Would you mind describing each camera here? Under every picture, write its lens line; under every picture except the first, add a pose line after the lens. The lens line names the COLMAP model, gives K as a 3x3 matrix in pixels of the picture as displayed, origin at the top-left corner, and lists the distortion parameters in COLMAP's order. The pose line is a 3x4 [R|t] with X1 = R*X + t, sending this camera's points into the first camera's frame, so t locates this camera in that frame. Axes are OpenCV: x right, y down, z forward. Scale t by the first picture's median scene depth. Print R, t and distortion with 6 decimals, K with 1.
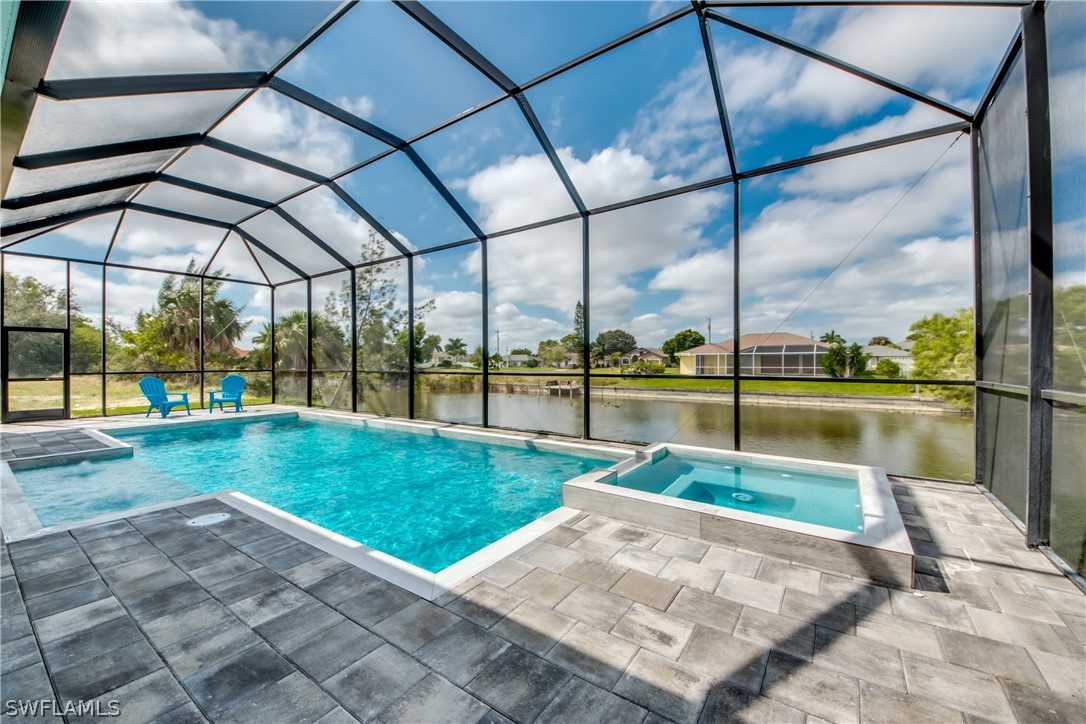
lens RADIAL K [[415.9, 0, 537.7], [0, 415.9, 360.8], [0, 0, 1]] dist [0.005599, -0.006239]
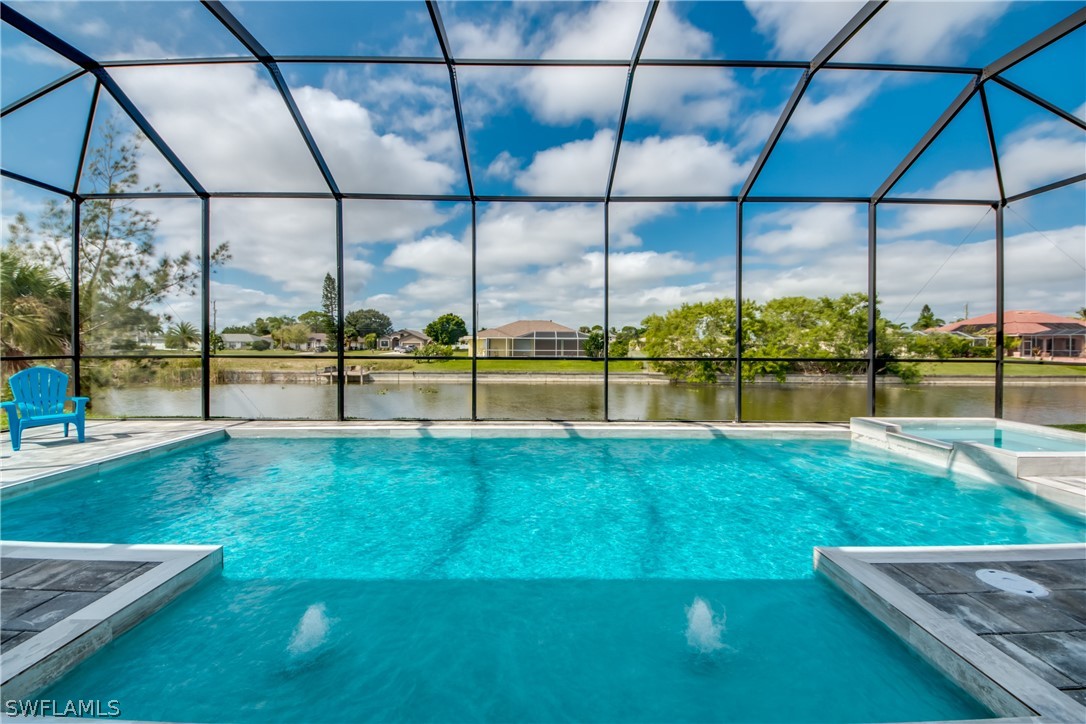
lens RADIAL K [[415.9, 0, 547.9], [0, 415.9, 345.6], [0, 0, 1]] dist [0.005599, -0.006239]
pose [[0.805293, 0.008189, 0.592821, -0.707063], [-0.011279, 0.999935, 0.001510, 0.000844], [-0.592770, -0.007903, 0.805333, 0.356598]]
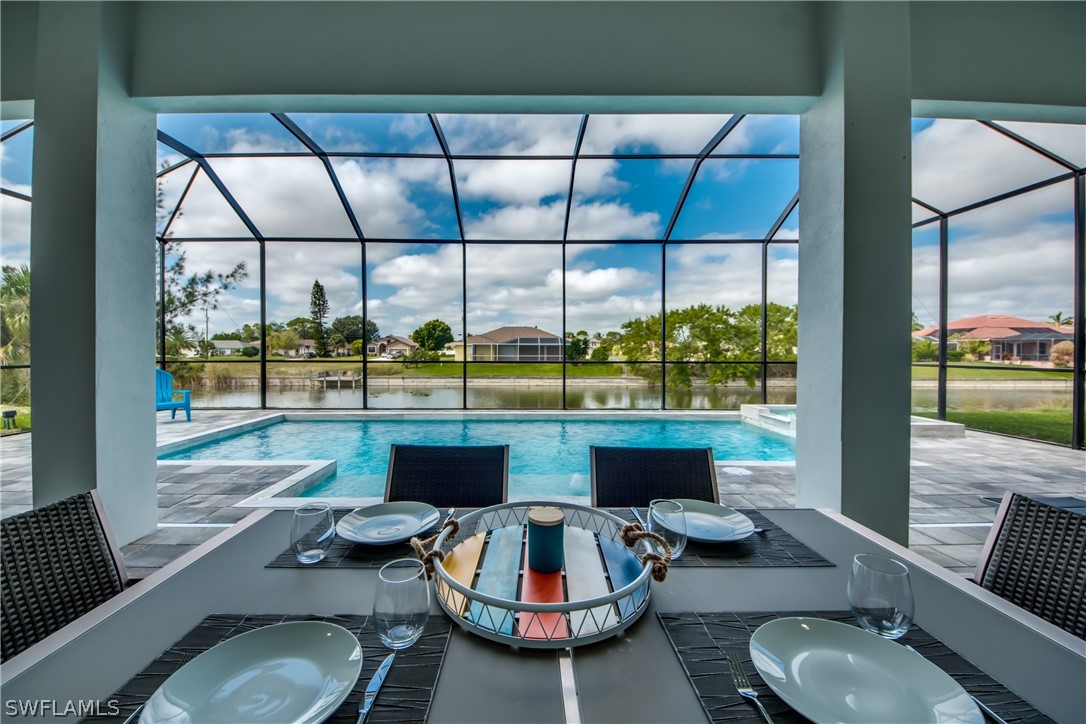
lens RADIAL K [[415.9, 0, 532.6], [0, 415.9, 352.5], [0, 0, 1]] dist [0.005599, -0.006239]
pose [[0.805657, 0.003461, 0.592373, -0.836618], [-0.008043, 0.999955, 0.005096, -0.002409], [-0.592328, -0.008870, 0.805648, 0.127127]]
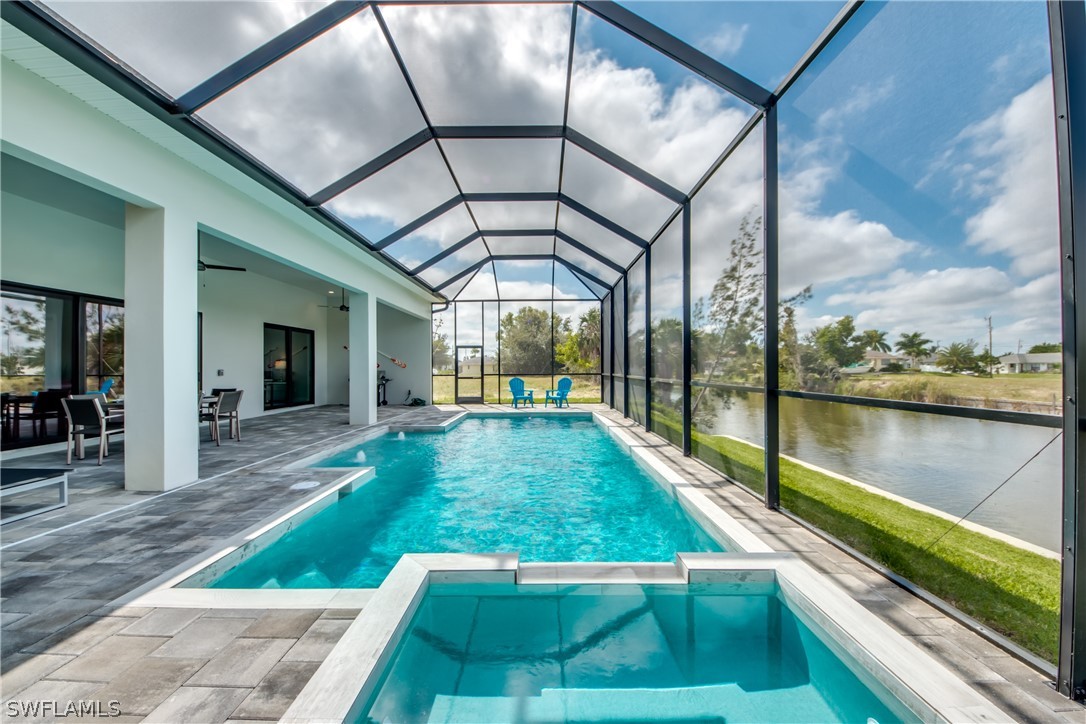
lens RADIAL K [[415.9, 0, 547.3], [0, 415.9, 372.8], [0, 0, 1]] dist [0.005599, -0.006239]
pose [[0.582557, 0.016060, -0.812631, 0.320112], [0.002788, 0.999759, 0.021757, -0.010377], [0.812785, -0.014940, 0.582372, 0.334639]]
